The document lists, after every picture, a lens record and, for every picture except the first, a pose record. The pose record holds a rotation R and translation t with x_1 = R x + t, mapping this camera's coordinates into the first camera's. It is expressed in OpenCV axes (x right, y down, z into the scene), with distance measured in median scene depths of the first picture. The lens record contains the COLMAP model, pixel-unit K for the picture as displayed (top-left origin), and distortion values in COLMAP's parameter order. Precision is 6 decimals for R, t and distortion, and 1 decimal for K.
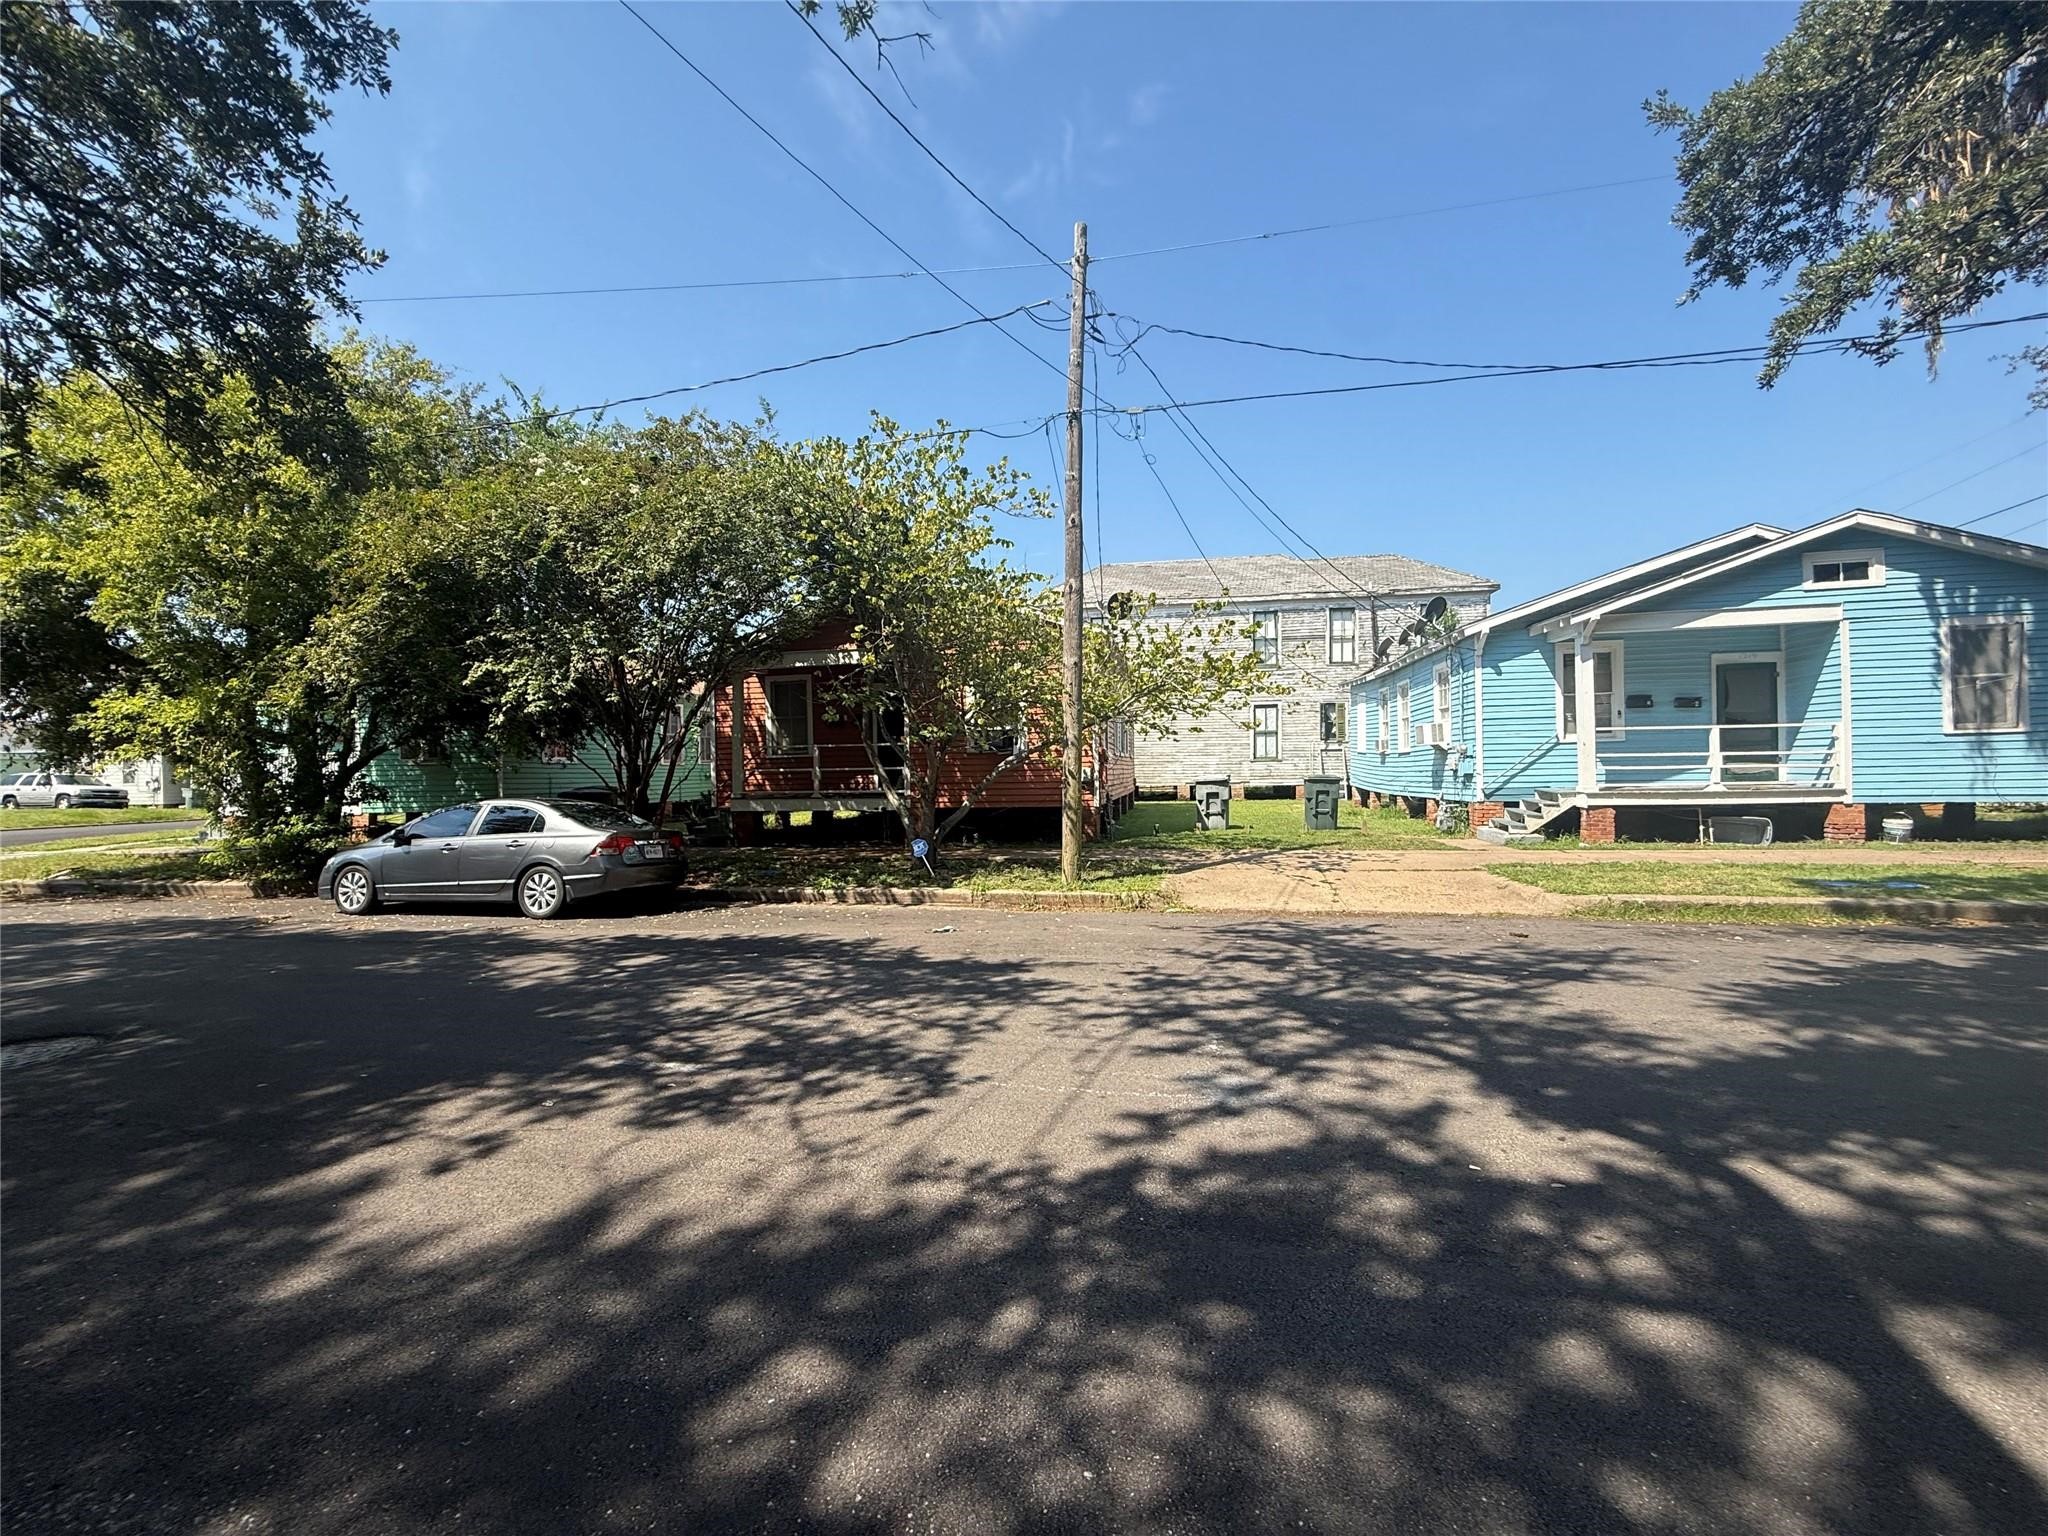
lens RADIAL K [[812.3, 0, 1023.2], [0, 812.3, 766.9], [0, 0, 1]] dist [0.000968, -0.000169]
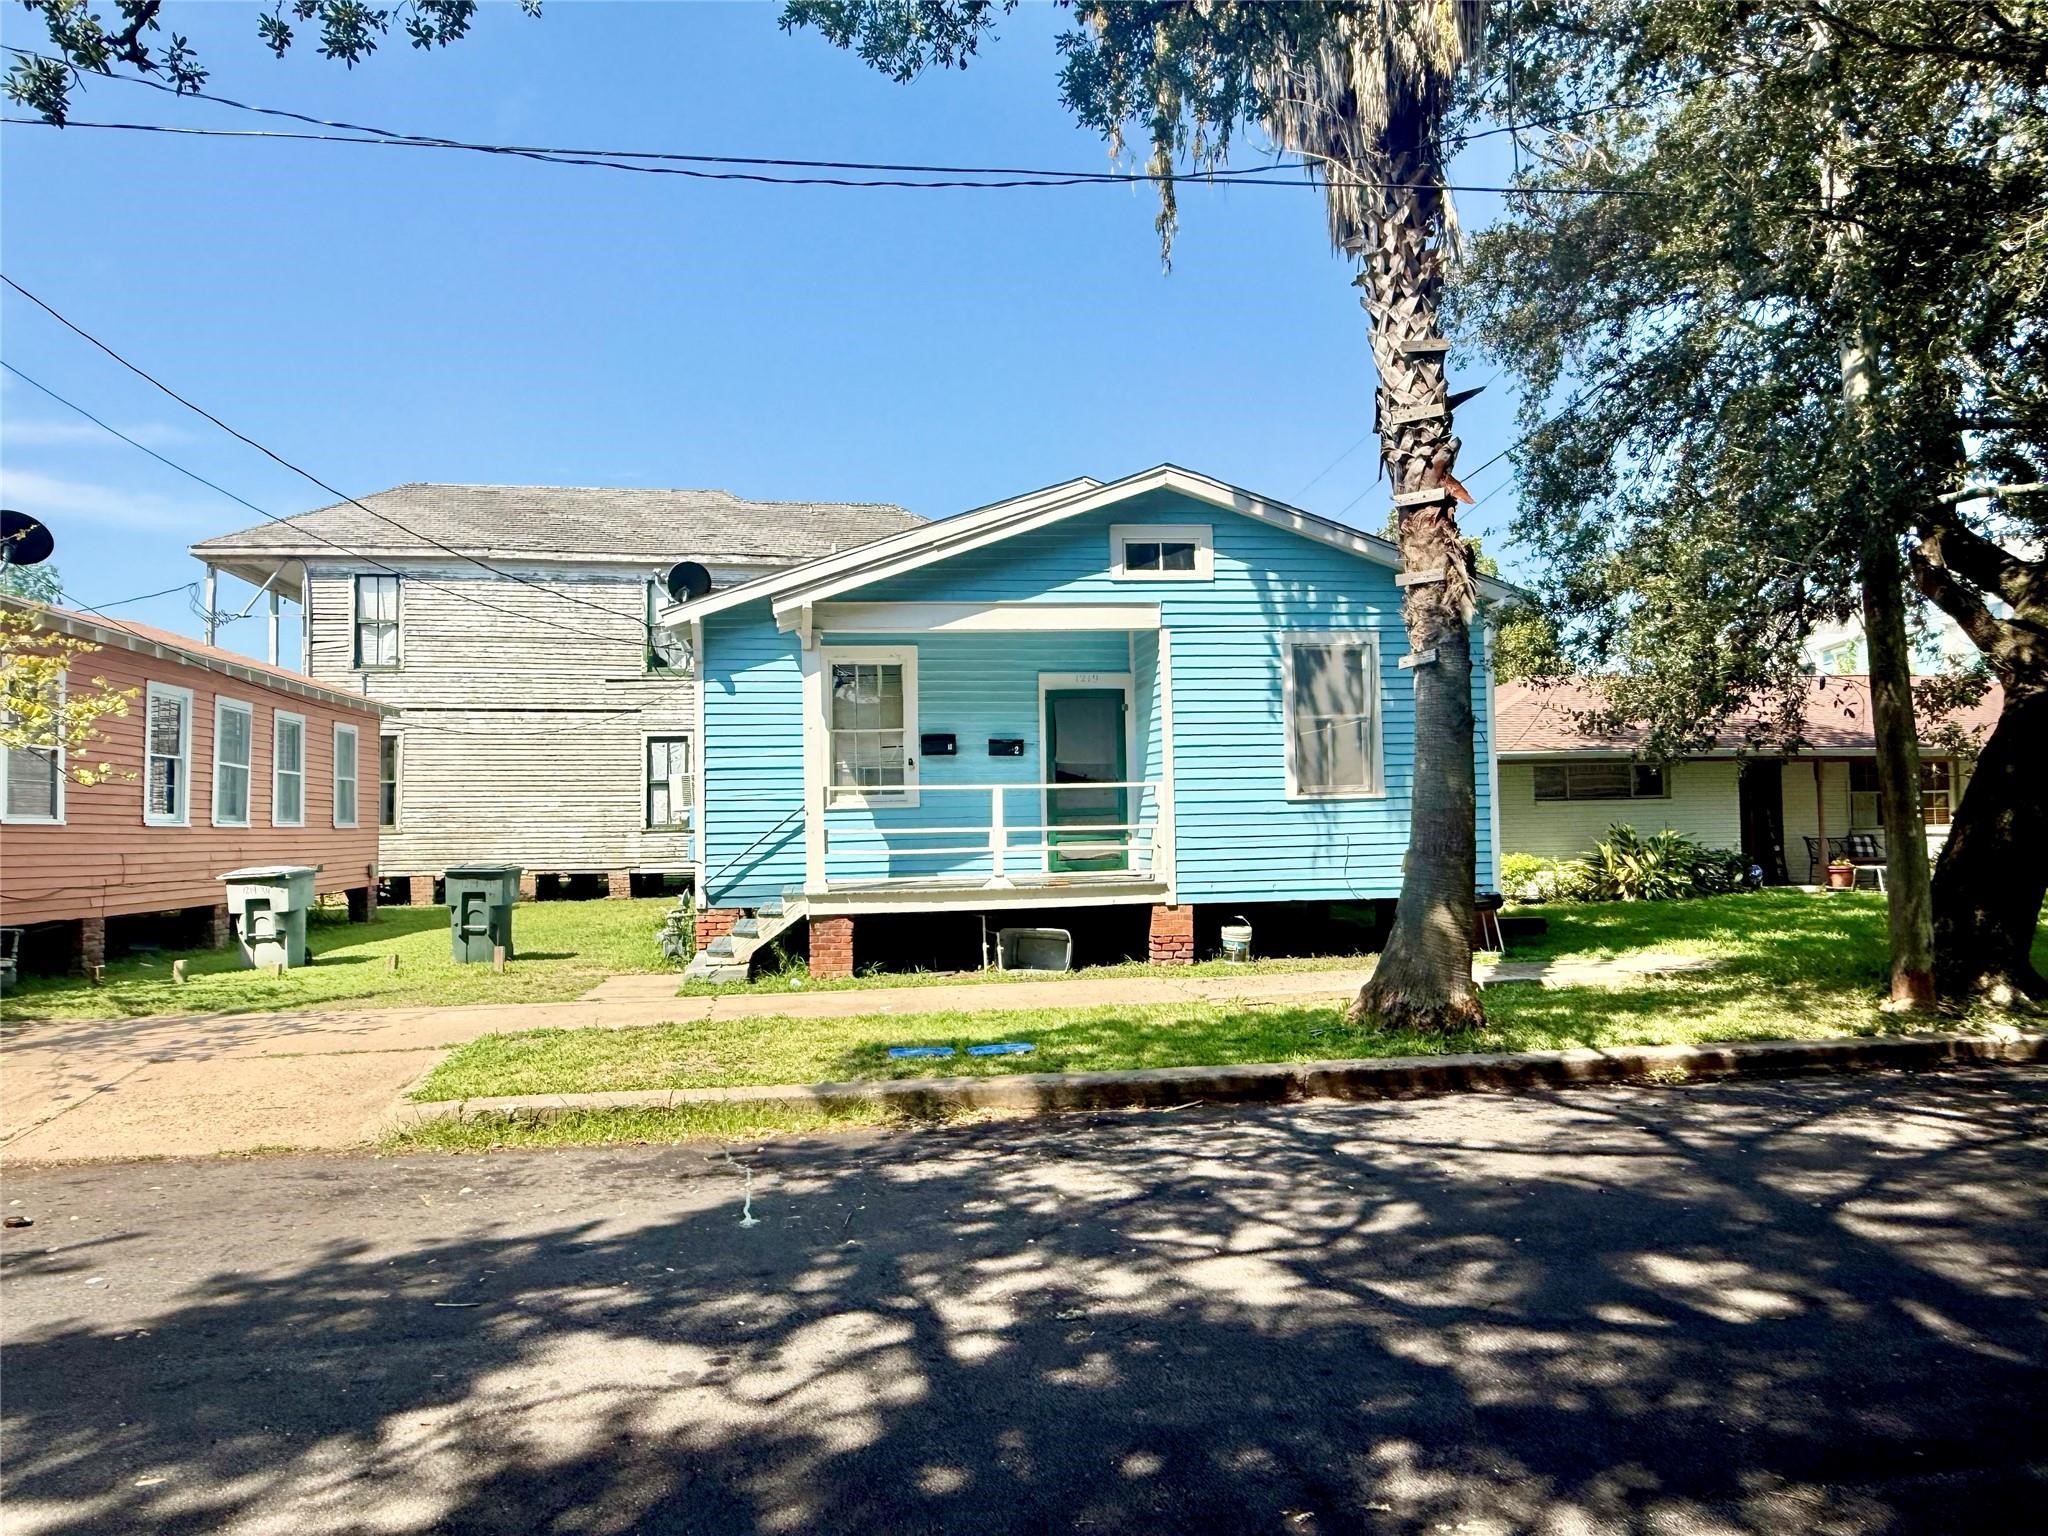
lens RADIAL K [[1302.4, 0, 1029.1], [0, 1302.4, 777.8], [0, 0, 1]] dist [-0.003616, -0.001726]
pose [[0.945910, 0.010732, 0.324250, 0.681979], [0.002933, 0.999129, -0.041625, -0.017335], [-0.324415, 0.040325, 0.945055, 0.041052]]
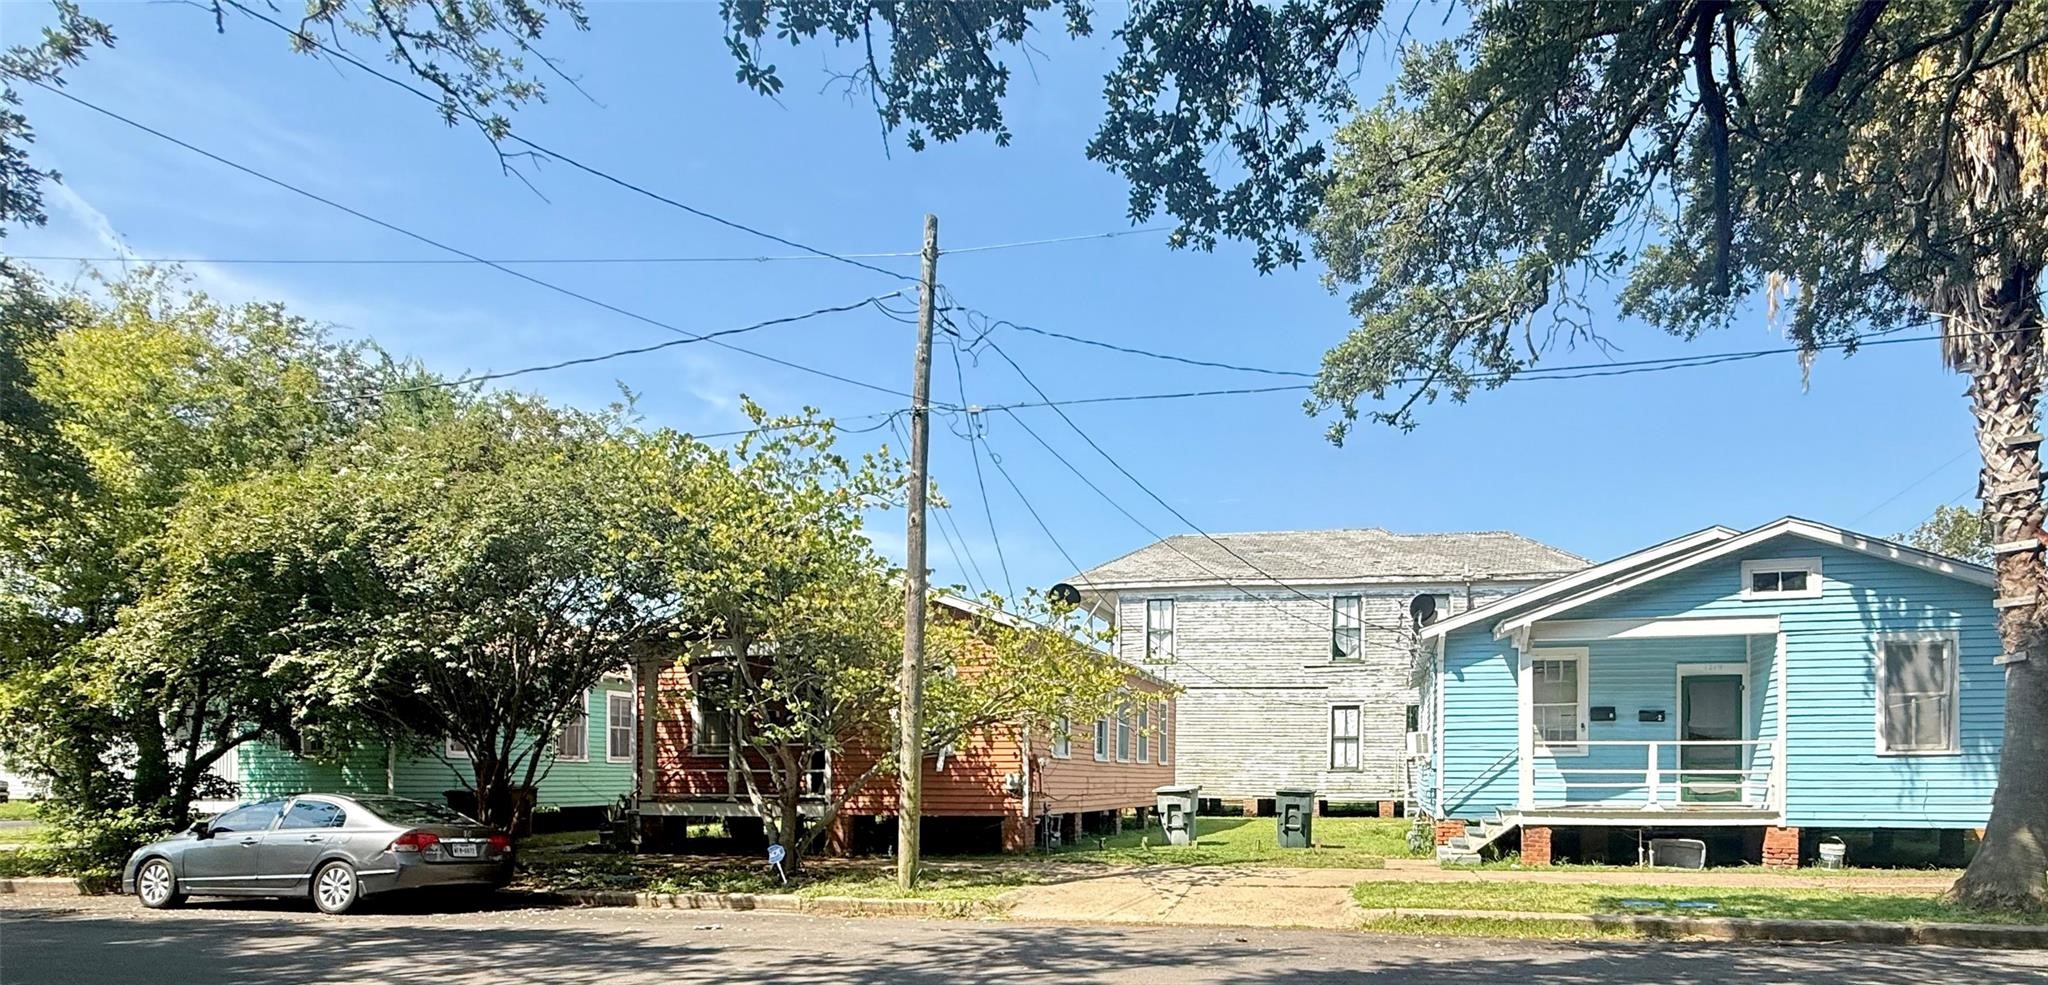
lens RADIAL K [[1034.7, 0, 1201.0], [0, 1034.7, 772.9], [0, 0, 1]] dist [0.002641, -0.000965]
pose [[0.999814, 0.018662, 0.004787, 0.403877], [-0.018653, 0.999824, -0.001826, -0.003165], [-0.004821, 0.001737, 0.999987, -0.243644]]
